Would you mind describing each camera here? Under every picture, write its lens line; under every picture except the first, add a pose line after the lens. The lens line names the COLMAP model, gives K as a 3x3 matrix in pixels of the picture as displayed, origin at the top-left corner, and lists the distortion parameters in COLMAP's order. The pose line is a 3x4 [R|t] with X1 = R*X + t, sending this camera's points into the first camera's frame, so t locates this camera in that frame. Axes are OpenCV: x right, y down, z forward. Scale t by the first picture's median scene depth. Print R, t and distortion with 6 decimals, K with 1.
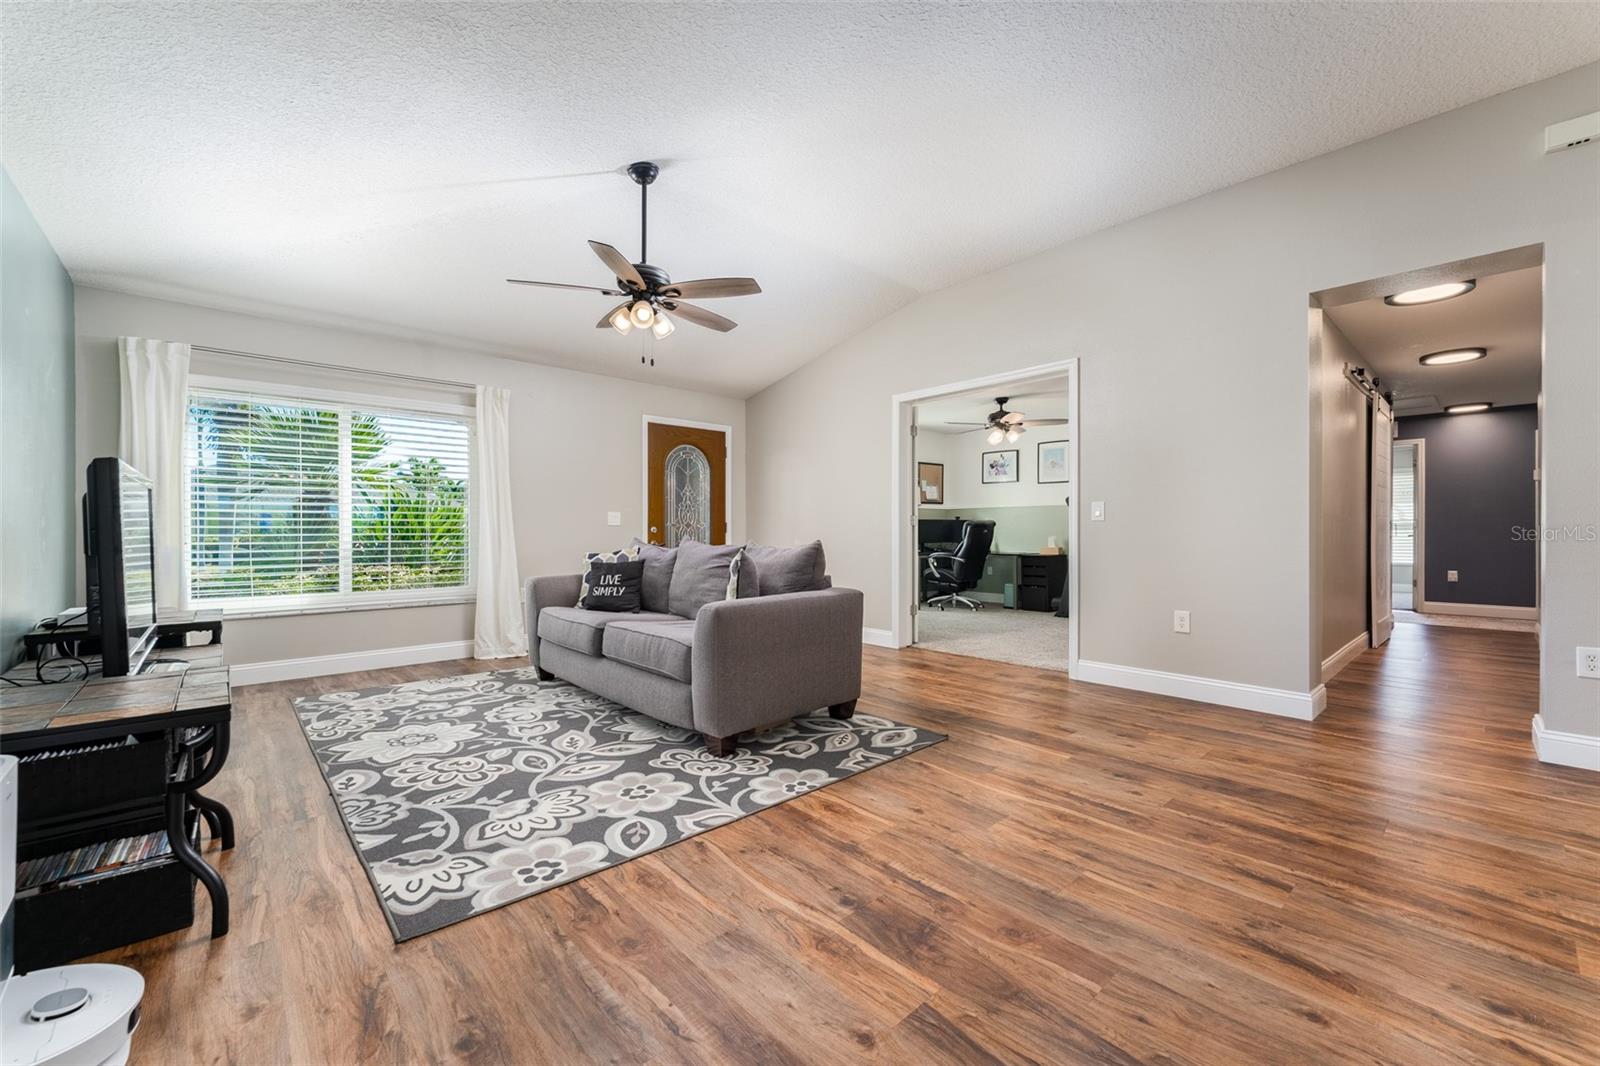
lens RADIAL K [[644.8, 0, 792.9], [0, 644.8, 533.5], [0, 0, 1]] dist [-0.000735, -0.000543]
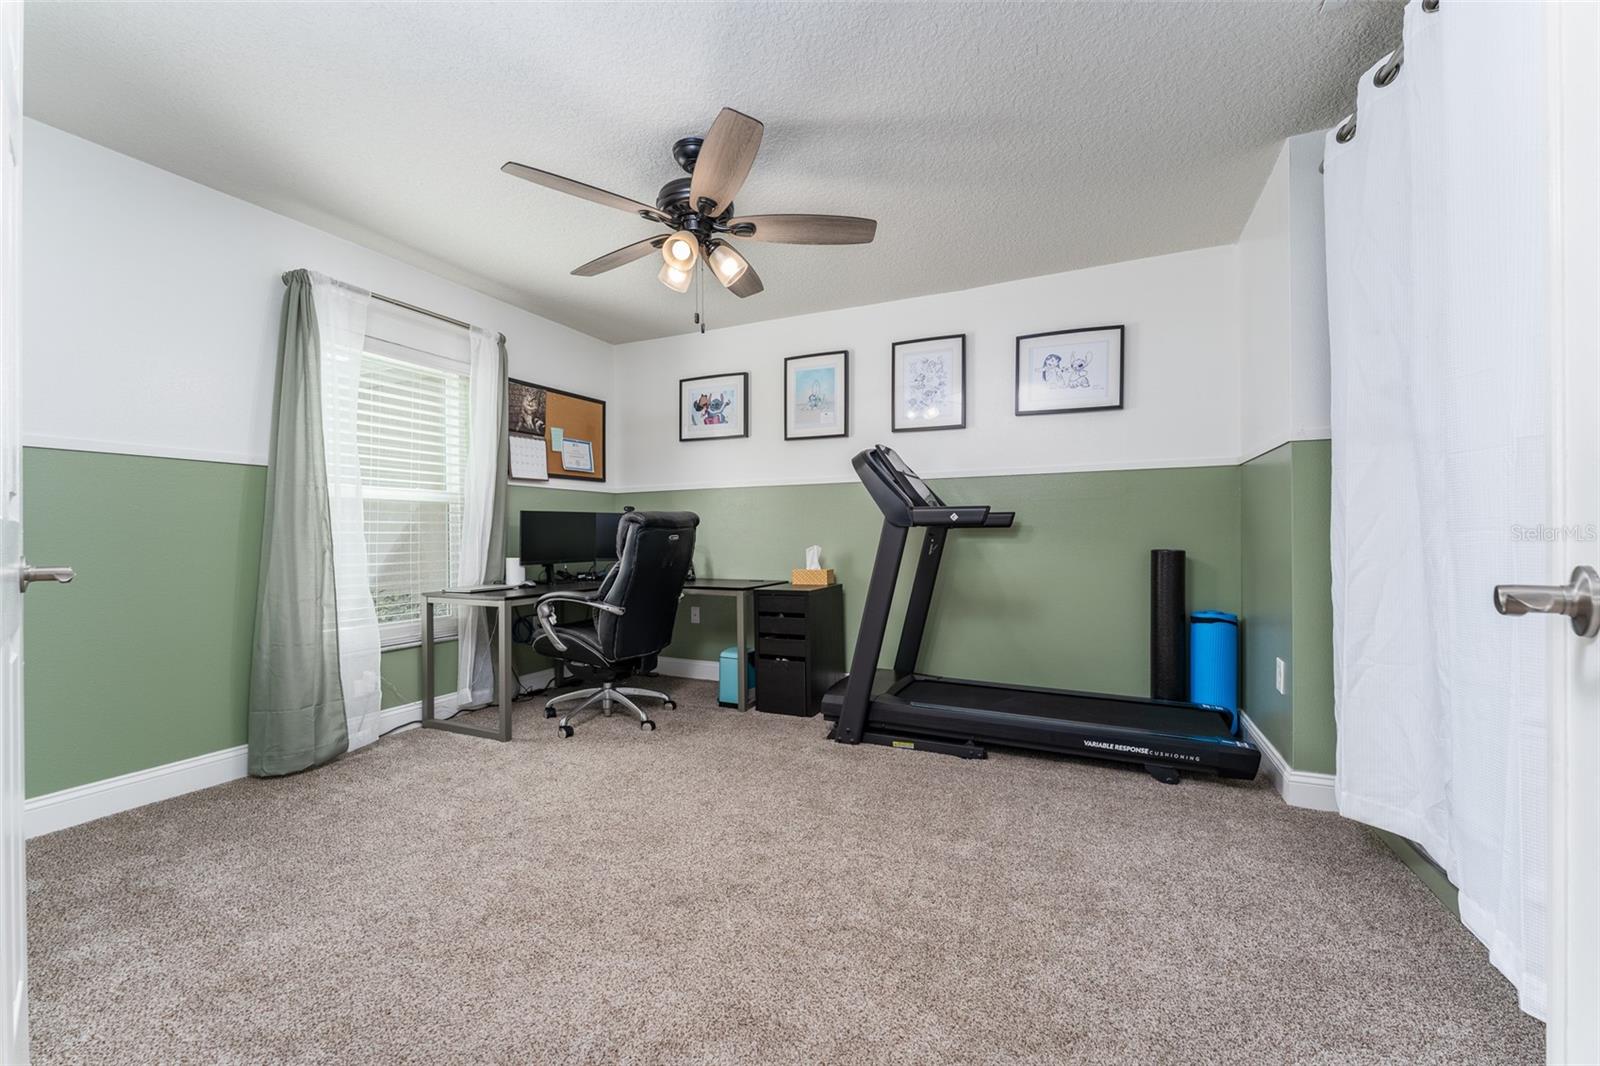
lens RADIAL K [[644.8, 0, 799.2], [0, 644.8, 531.8], [0, 0, 1]] dist [-0.000735, -0.000543]
pose [[0.916198, -0.000938, 0.400725, 0.195432], [0.004302, 0.999963, -0.007496, -0.003242], [-0.400703, 0.008592, 0.916168, 0.553923]]
